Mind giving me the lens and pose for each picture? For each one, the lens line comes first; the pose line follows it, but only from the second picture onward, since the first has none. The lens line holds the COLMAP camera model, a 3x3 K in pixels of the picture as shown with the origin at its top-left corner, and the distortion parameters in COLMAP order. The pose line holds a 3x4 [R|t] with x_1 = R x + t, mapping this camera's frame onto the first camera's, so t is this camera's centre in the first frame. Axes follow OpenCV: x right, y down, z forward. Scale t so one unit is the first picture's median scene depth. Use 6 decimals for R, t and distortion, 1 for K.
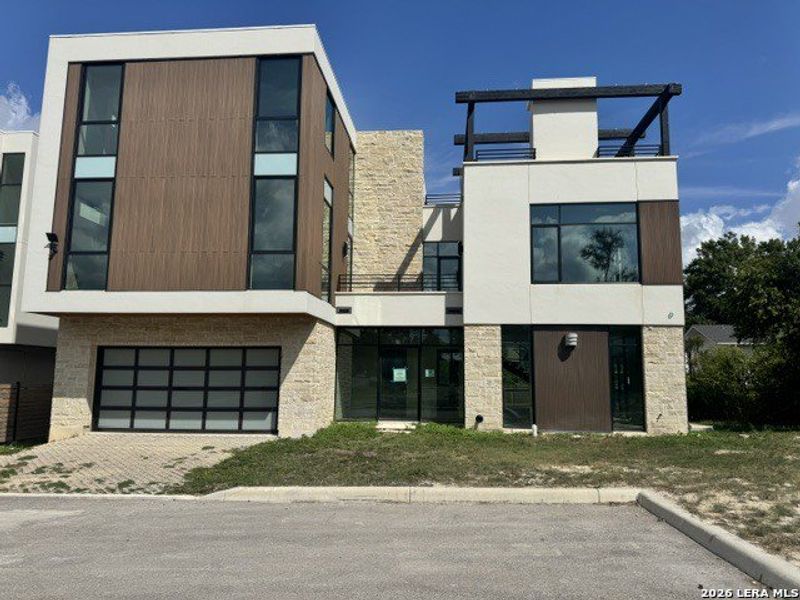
lens RADIAL K [[562.9, 0, 400.5], [0, 562.9, 314.7], [0, 0, 1]] dist [0.069286, -0.113312]
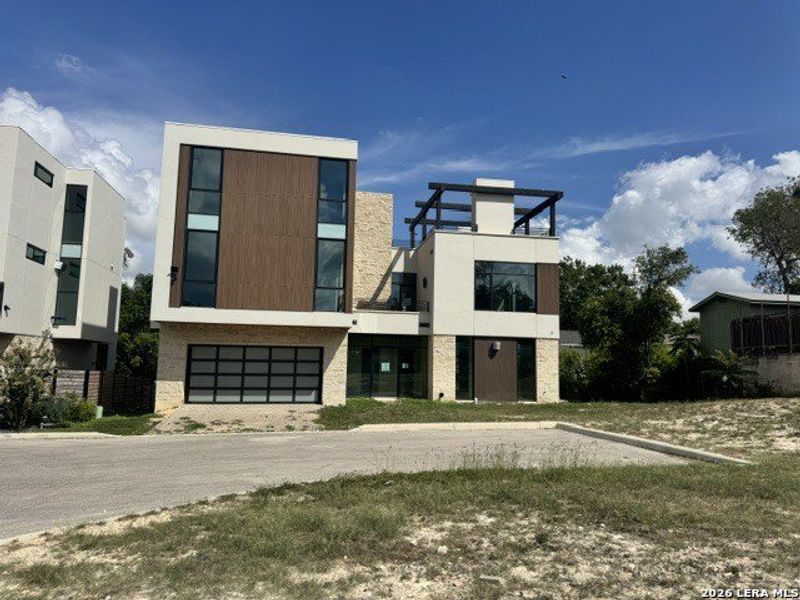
lens RADIAL K [[562.9, 0, 400.5], [0, 562.9, 314.7], [0, 0, 1]] dist [0.069286, -0.113312]
pose [[0.965522, 0.033210, 0.258194, -0.385439], [-0.038520, 0.999137, 0.015532, -0.060077], [-0.257455, -0.024942, 0.965968, -0.492097]]
